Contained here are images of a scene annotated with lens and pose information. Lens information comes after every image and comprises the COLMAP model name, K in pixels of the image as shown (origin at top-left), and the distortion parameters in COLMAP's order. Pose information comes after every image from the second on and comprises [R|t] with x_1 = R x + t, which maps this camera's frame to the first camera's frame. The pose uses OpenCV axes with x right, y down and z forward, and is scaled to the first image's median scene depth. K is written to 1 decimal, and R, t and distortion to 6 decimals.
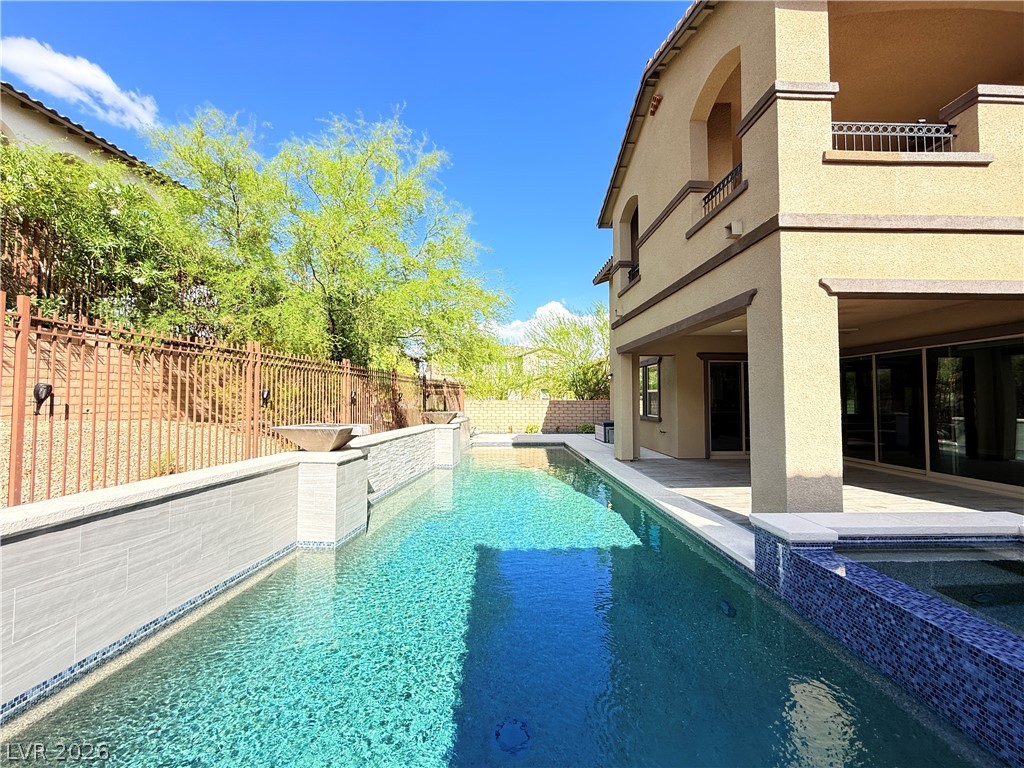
lens RADIAL K [[411.8, 0, 512.0], [0, 411.8, 384.0], [0, 0, 1]] dist [0.000676, 0.000160]
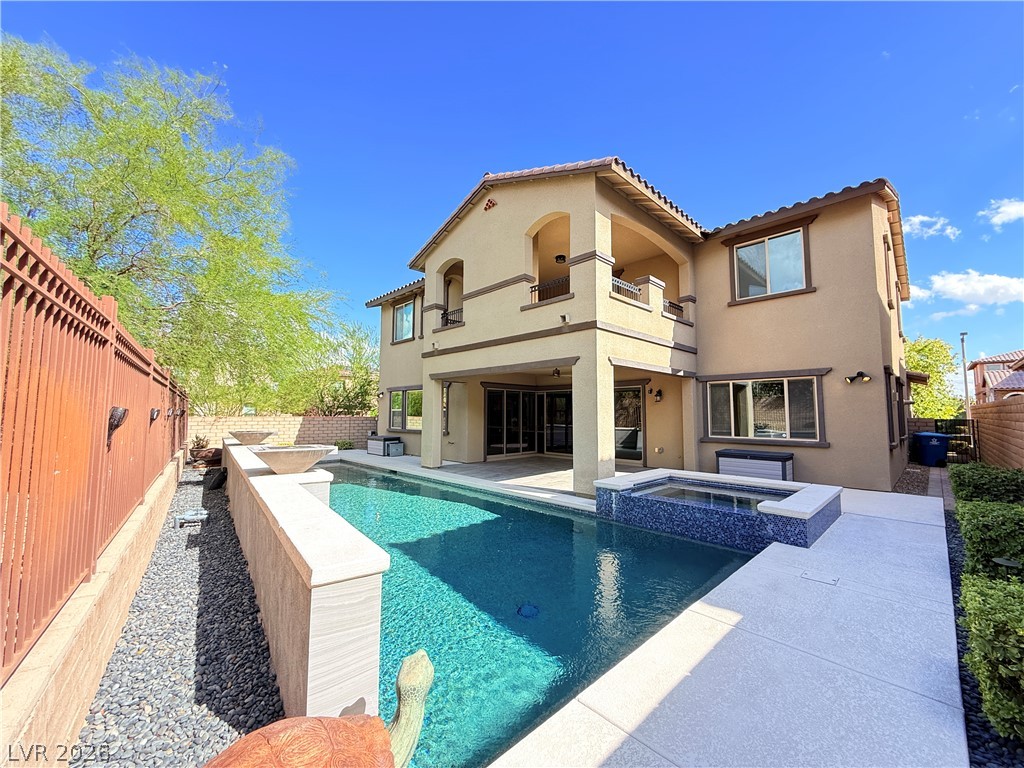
lens RADIAL K [[414.9, 0, 512.0], [0, 414.9, 384.0], [0, 0, 1]] dist [0.000162, -0.000068]
pose [[0.733231, 0.049995, 0.678139, -0.841389], [-0.026972, 0.998647, -0.044460, -0.025754], [-0.679444, 0.014309, 0.733587, -0.111454]]
